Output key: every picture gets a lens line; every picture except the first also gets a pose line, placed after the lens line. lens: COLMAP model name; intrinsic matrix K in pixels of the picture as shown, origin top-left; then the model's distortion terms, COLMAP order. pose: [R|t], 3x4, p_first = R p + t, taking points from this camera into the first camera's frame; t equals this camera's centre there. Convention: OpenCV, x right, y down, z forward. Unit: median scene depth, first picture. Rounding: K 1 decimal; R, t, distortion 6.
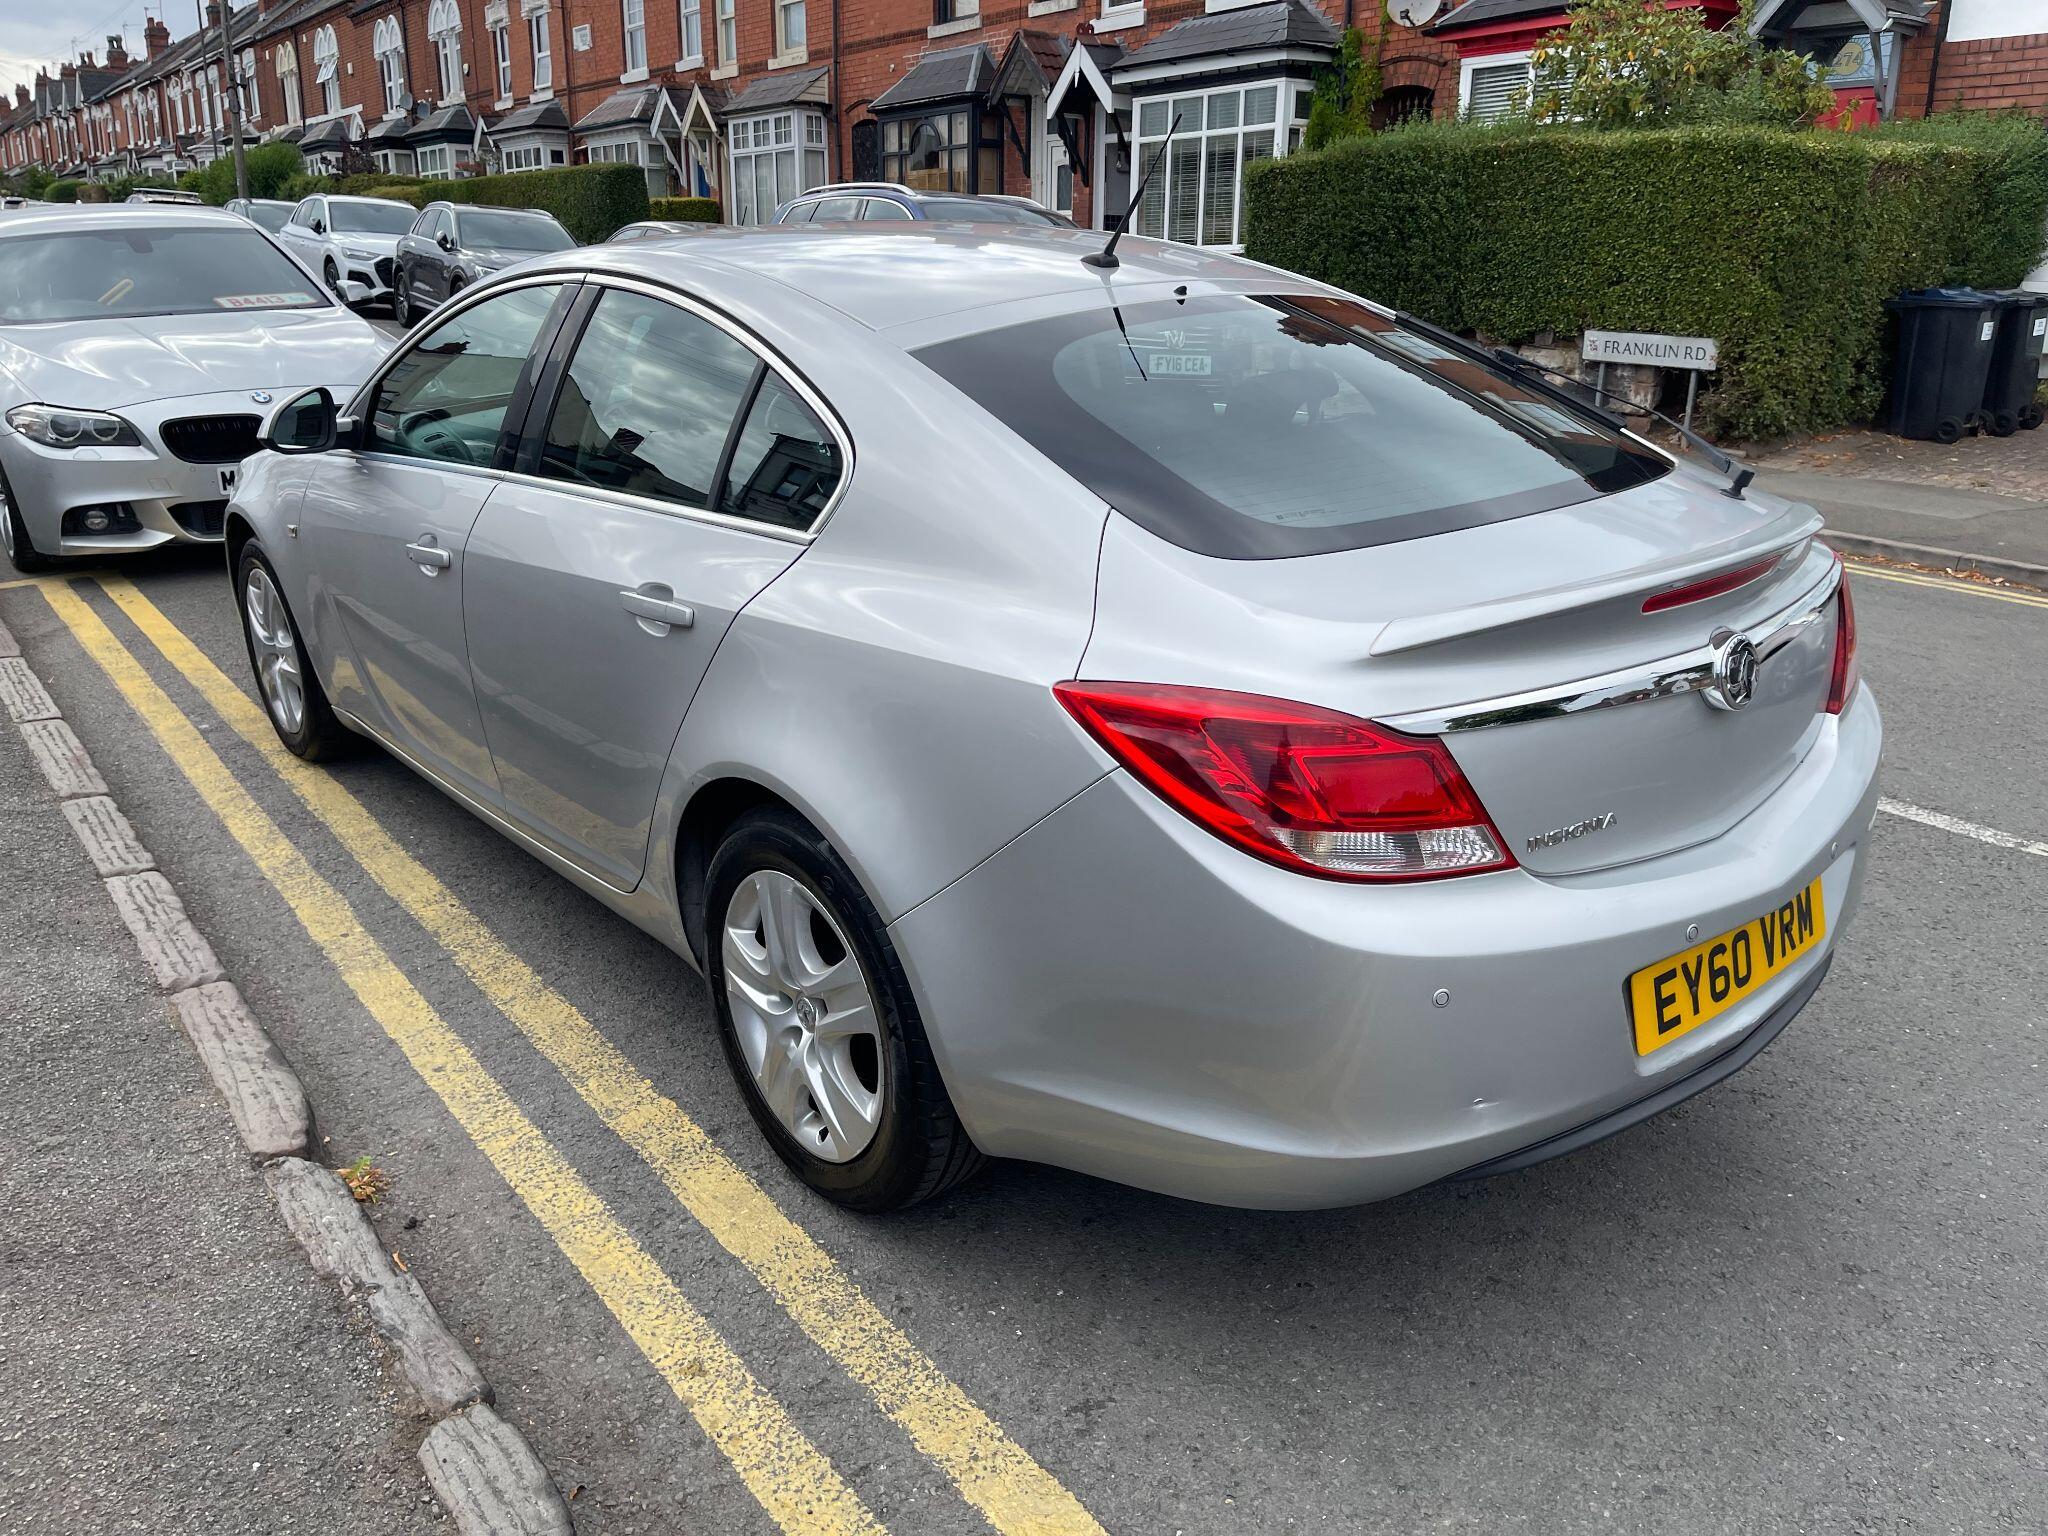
lens RADIAL K [[1544.9, 0, 1024.4], [0, 1544.9, 751.4], [0, 0, 1]] dist [0.079781, -0.108373]
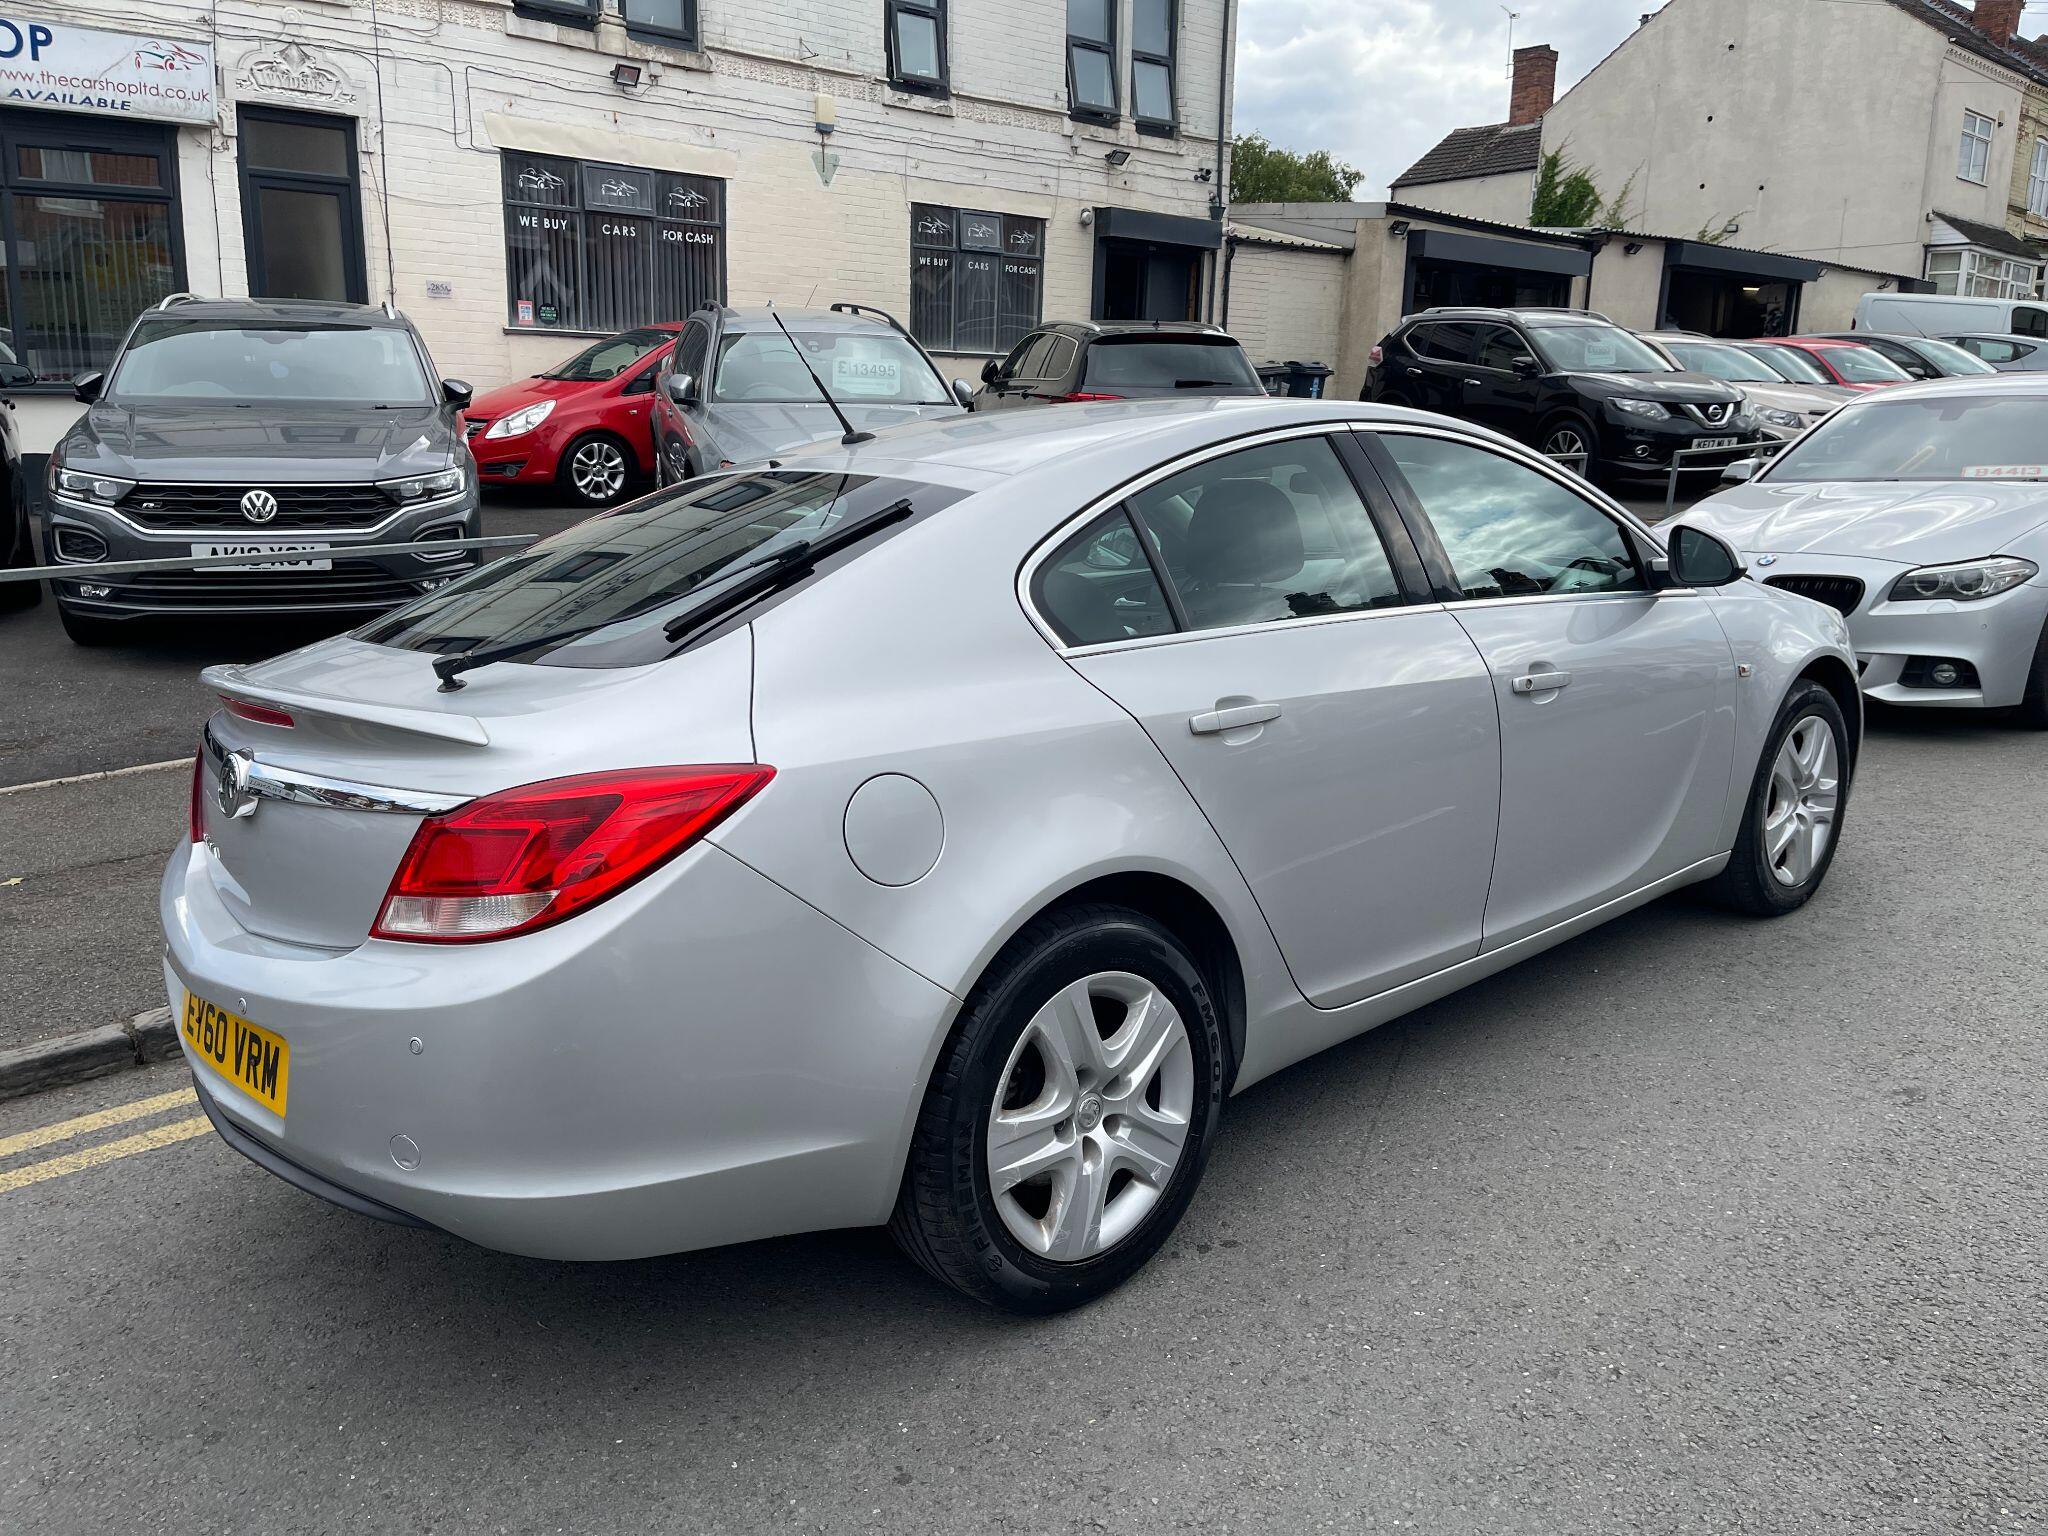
lens RADIAL K [[1545.1, 0, 1011.1], [0, 1545.1, 768.5], [0, 0, 1]] dist [0.082393, -0.114986]
pose [[0.038436, 0.218715, -0.975032, 0.700061], [-0.300915, 0.932992, 0.197422, -0.203516], [0.952876, 0.285813, 0.101675, 0.619177]]
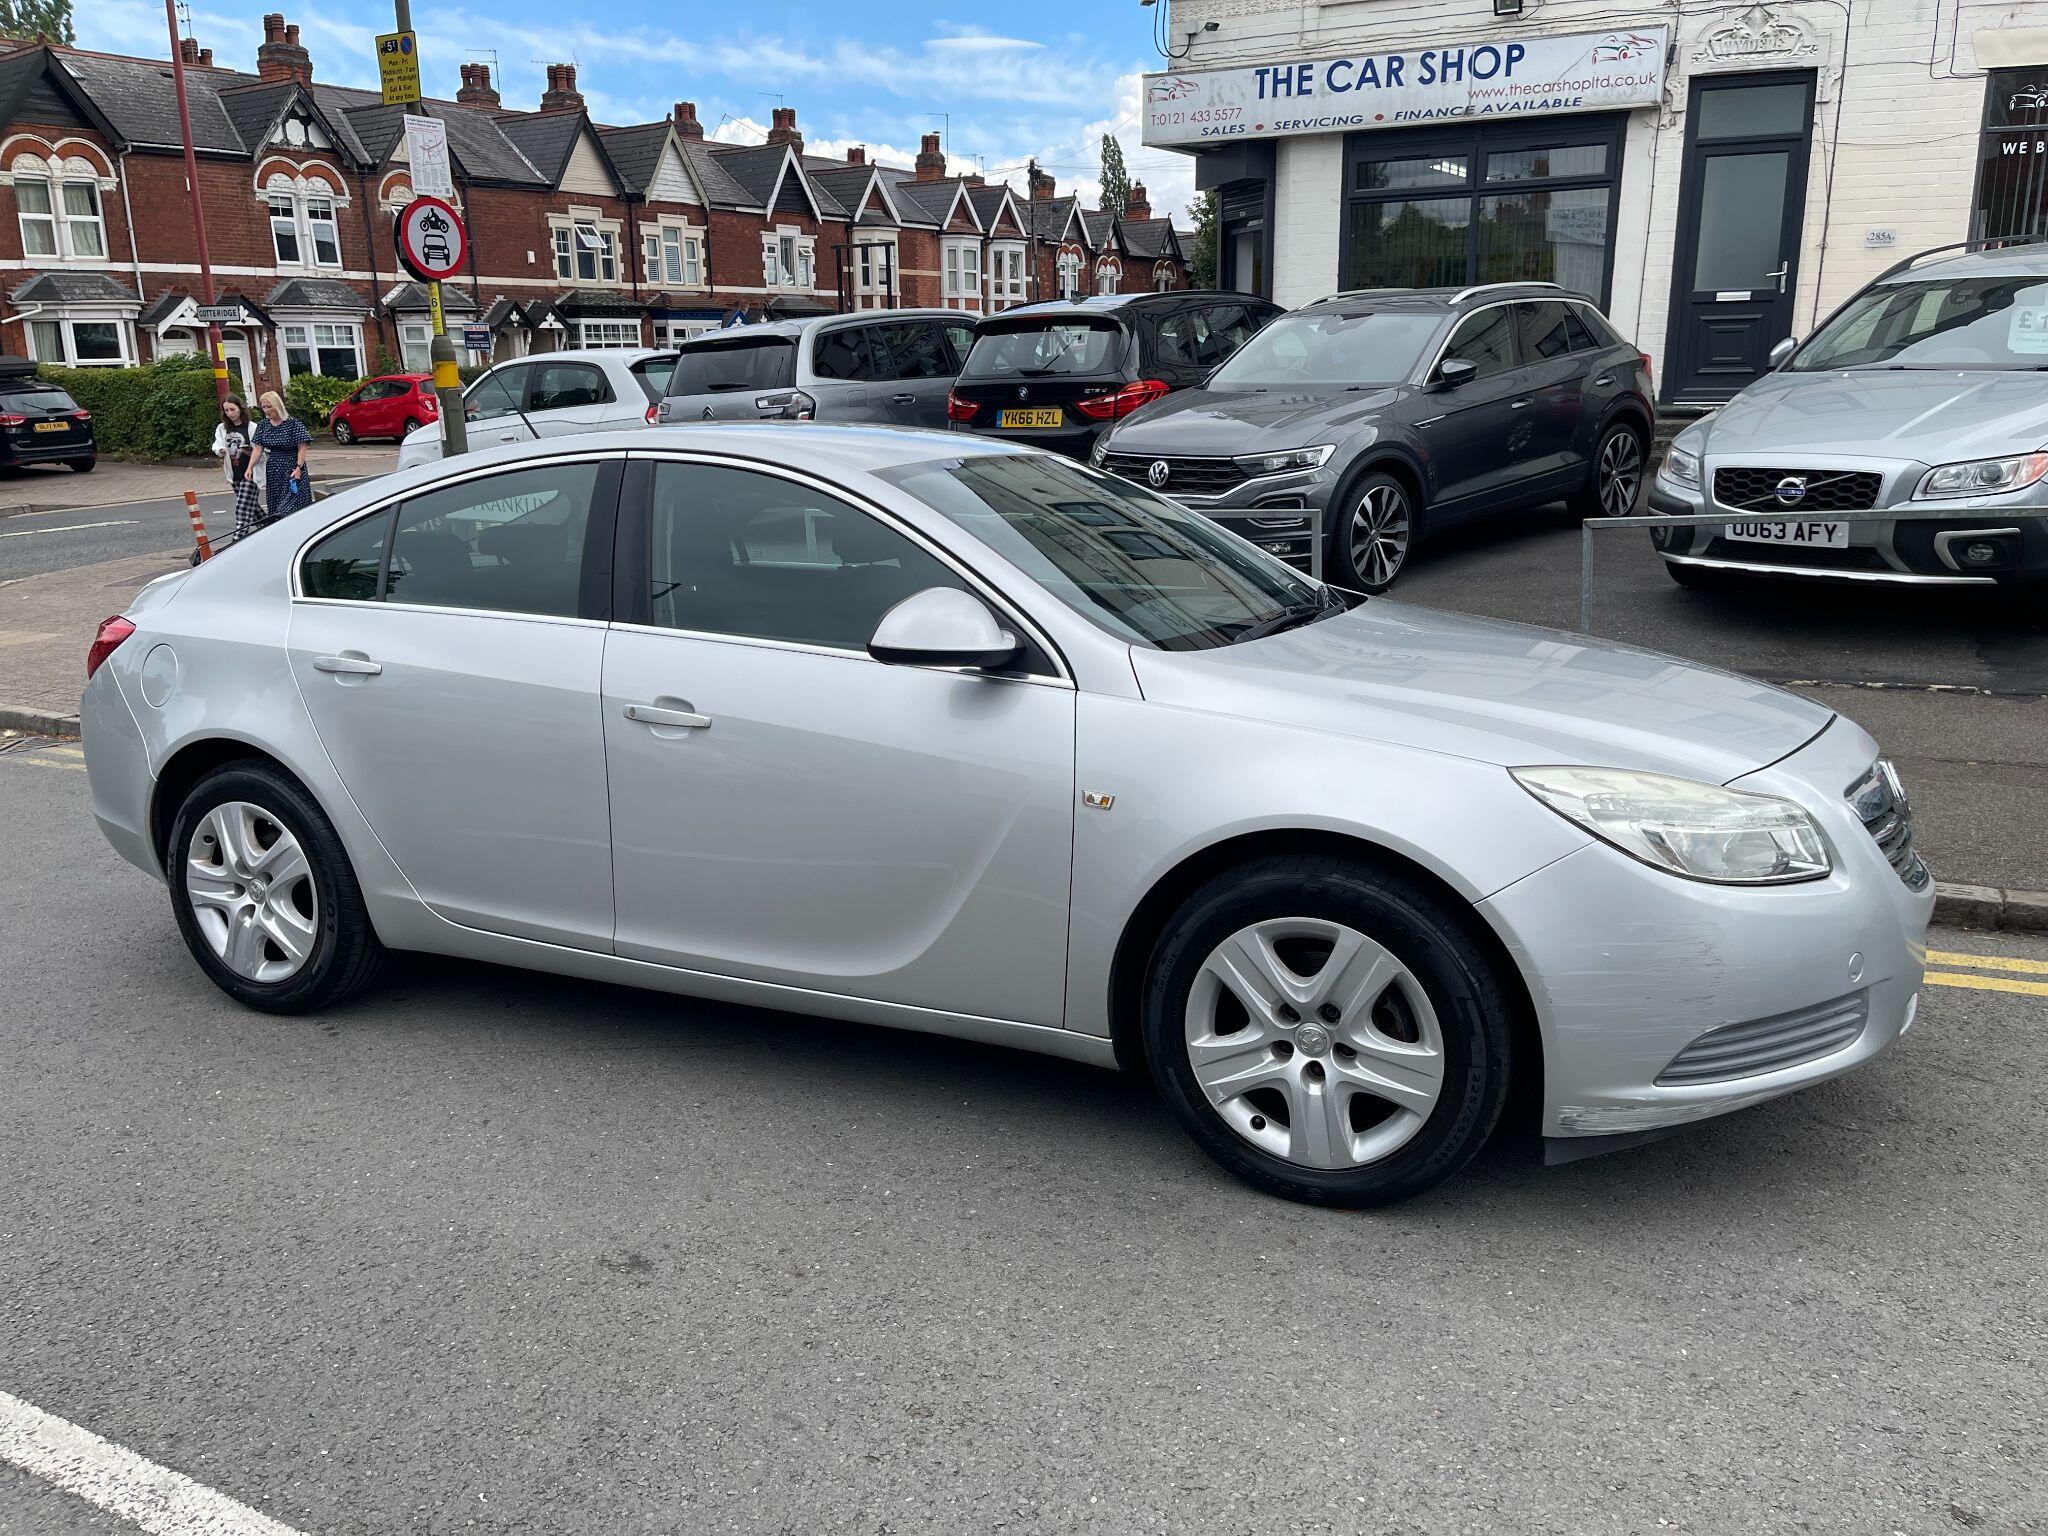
lens RADIAL K [[1544.9, 0, 1014.1], [0, 1544.9, 757.3], [0, 0, 1]] dist [0.079781, -0.108373]
pose [[-0.909271, 0.113436, -0.400448, 0.165169], [-0.109401, 0.863169, 0.492921, -0.516699], [0.401569, 0.492008, -0.772445, 1.509588]]
